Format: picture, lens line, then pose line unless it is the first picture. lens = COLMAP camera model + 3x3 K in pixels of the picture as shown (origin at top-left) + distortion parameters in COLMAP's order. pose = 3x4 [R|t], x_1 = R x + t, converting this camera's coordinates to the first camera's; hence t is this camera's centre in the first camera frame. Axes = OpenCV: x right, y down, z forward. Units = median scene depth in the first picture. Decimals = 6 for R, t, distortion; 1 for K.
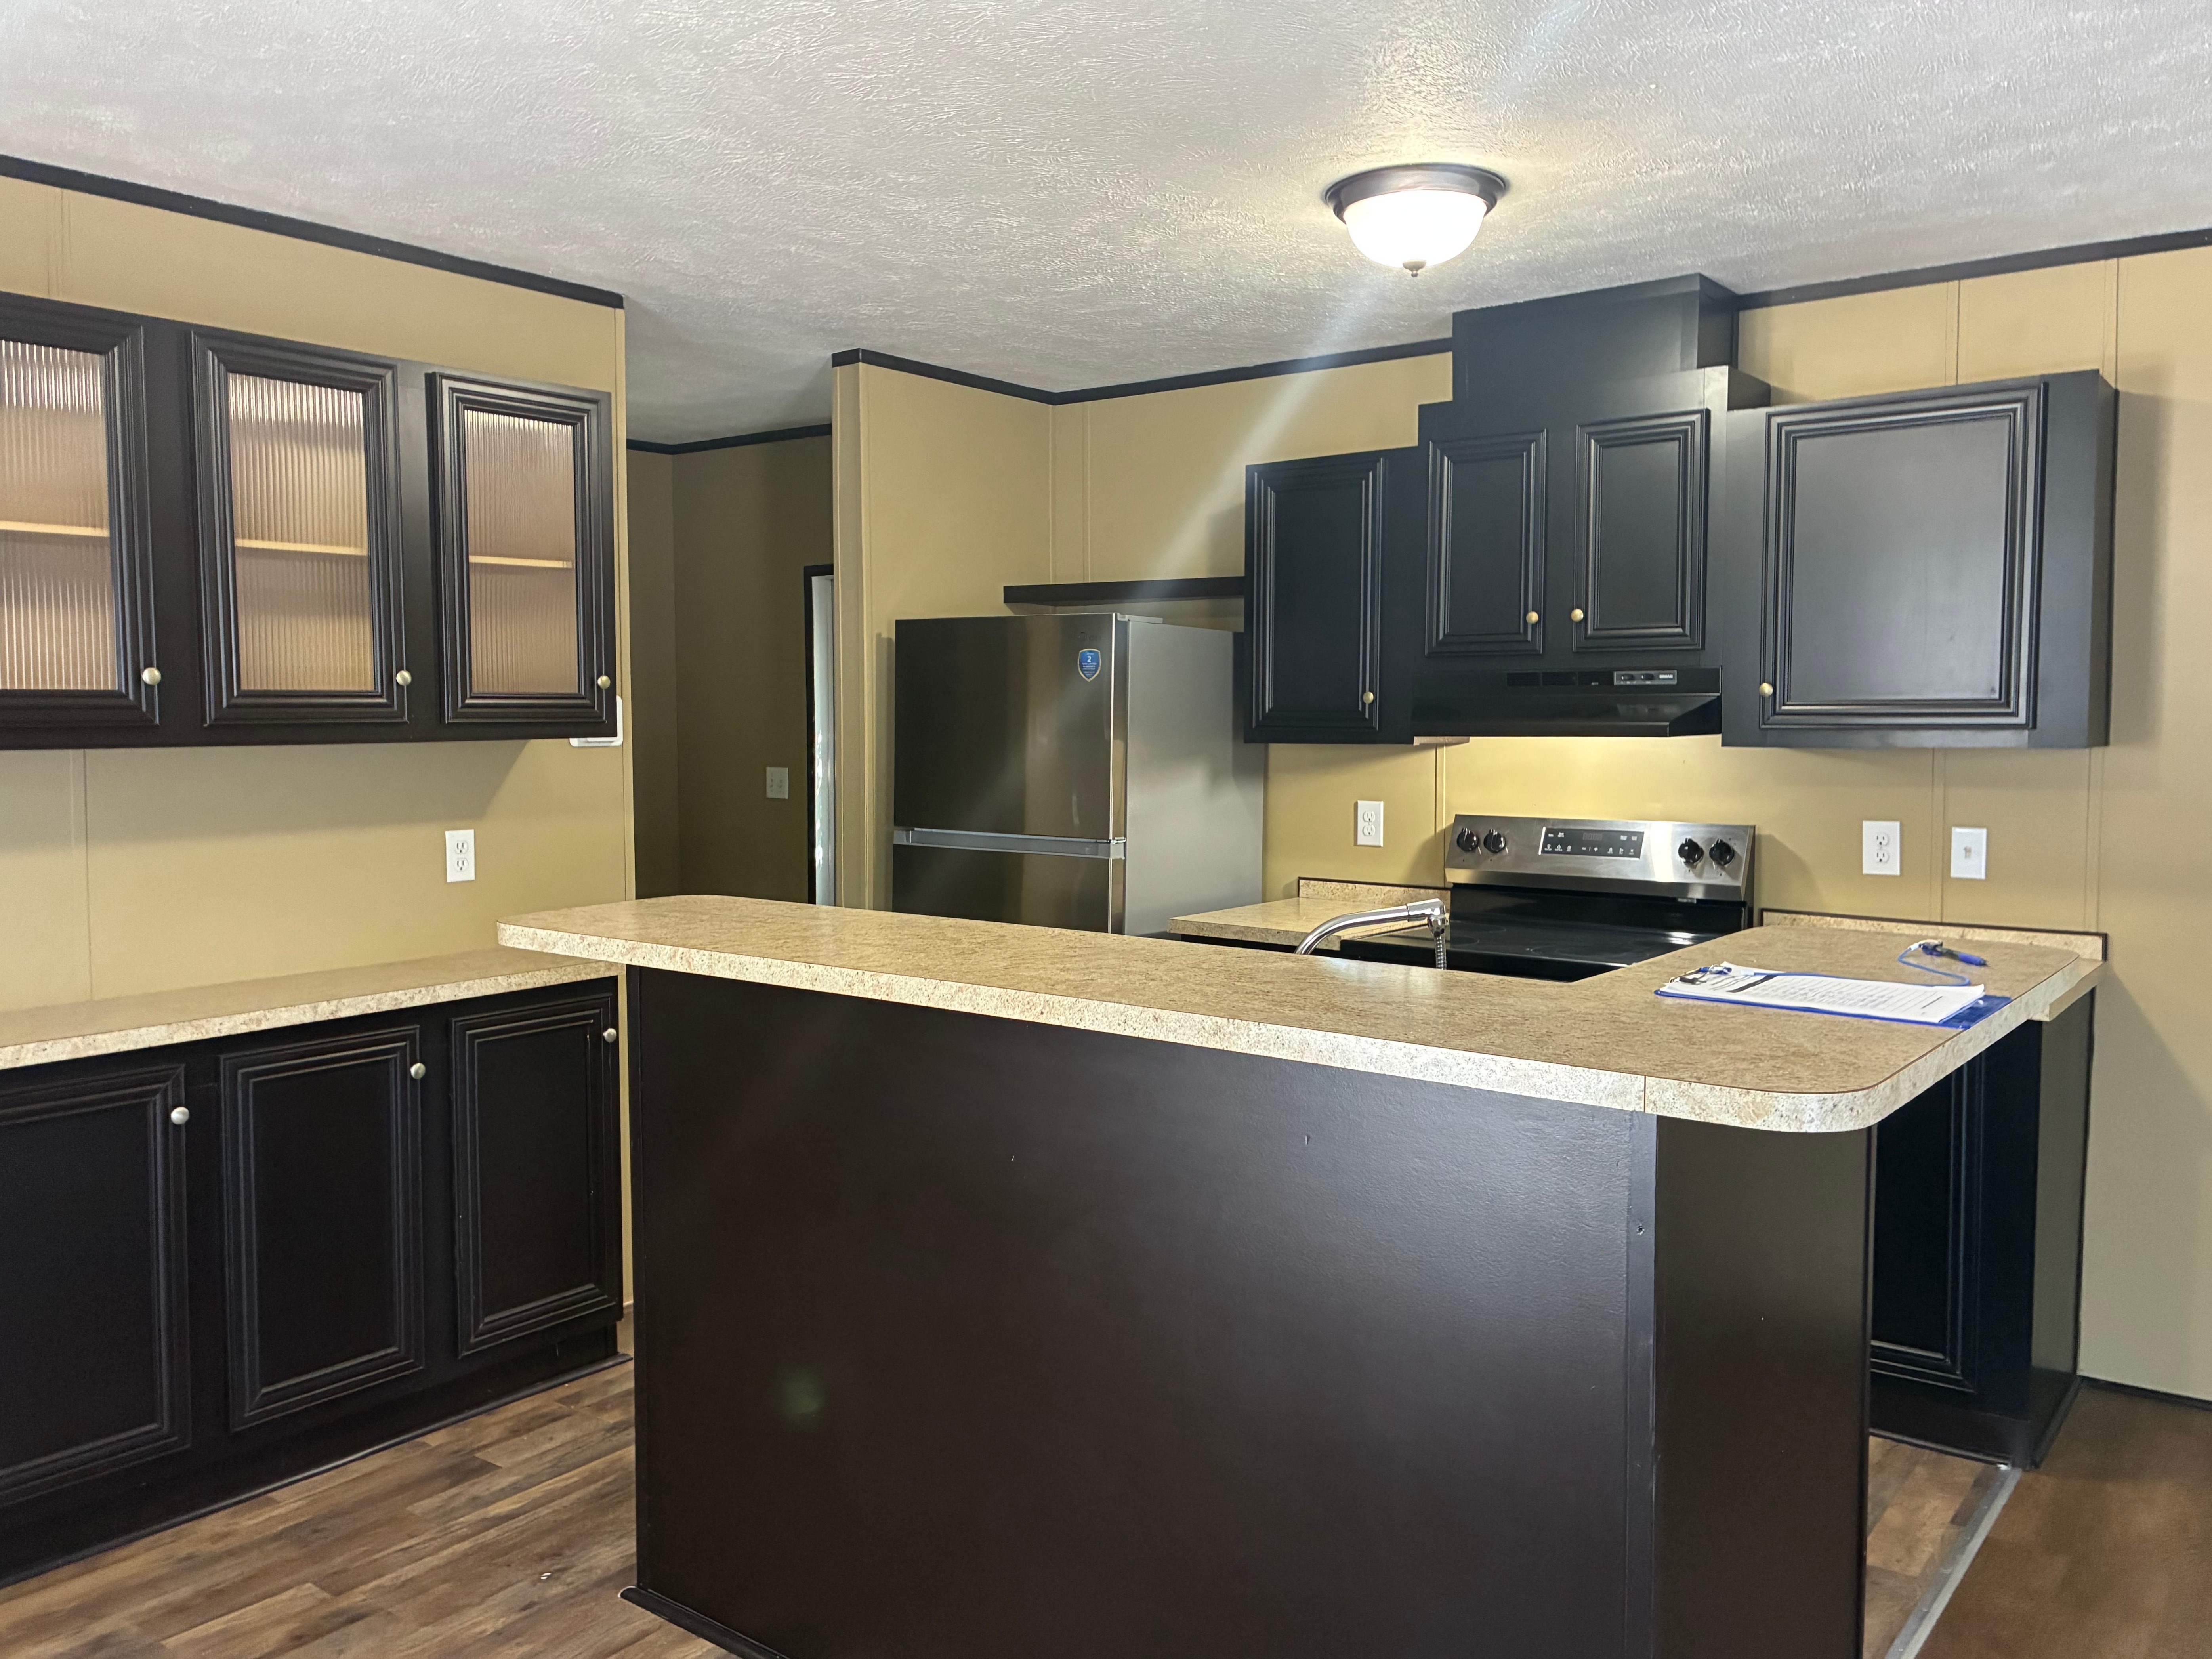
lens RADIAL K [[1732.7, 0, 1106.0], [0, 1732.7, 829.5], [0, 0, 1]] dist [0.045708, -0.001191]
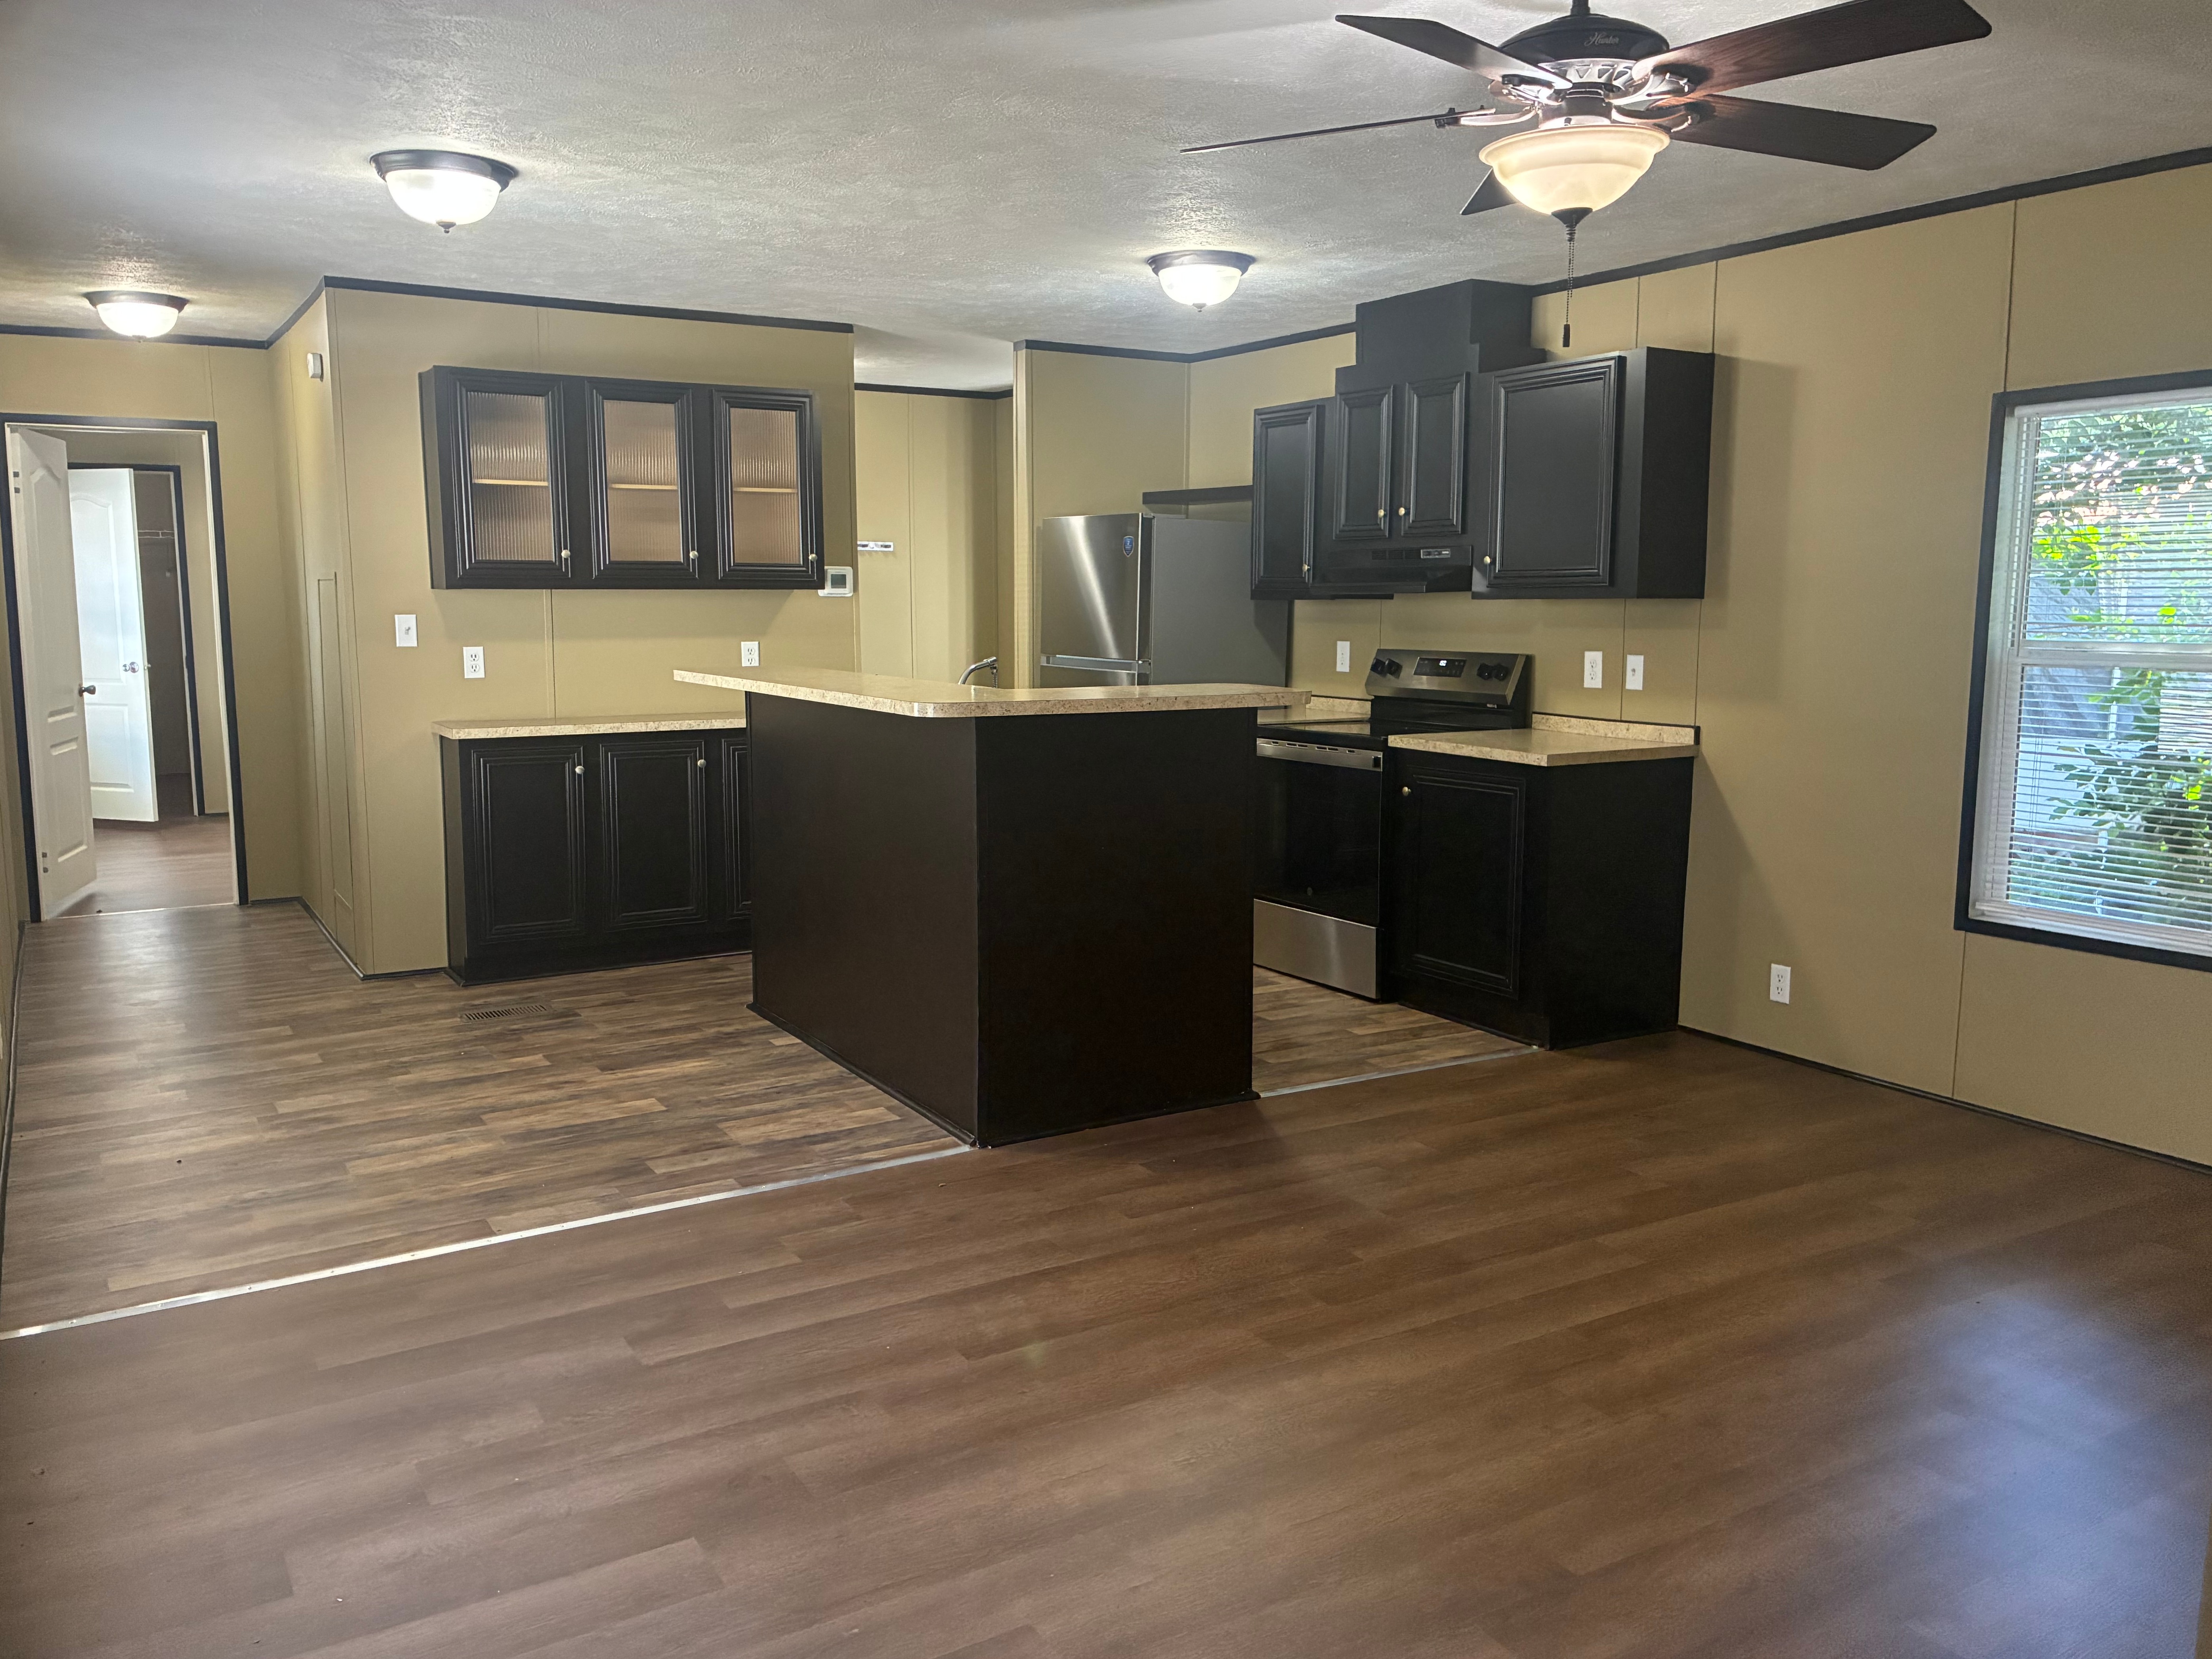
lens RADIAL K [[1702.5, 0, 1106.0], [0, 1702.5, 829.5], [0, 0, 1]] dist [0.074093, 0.002018]
pose [[0.934026, 0.054240, -0.353064, 0.580280], [-0.029273, 0.996703, 0.075678, 0.047693], [0.356004, -0.060350, 0.932534, -0.500012]]
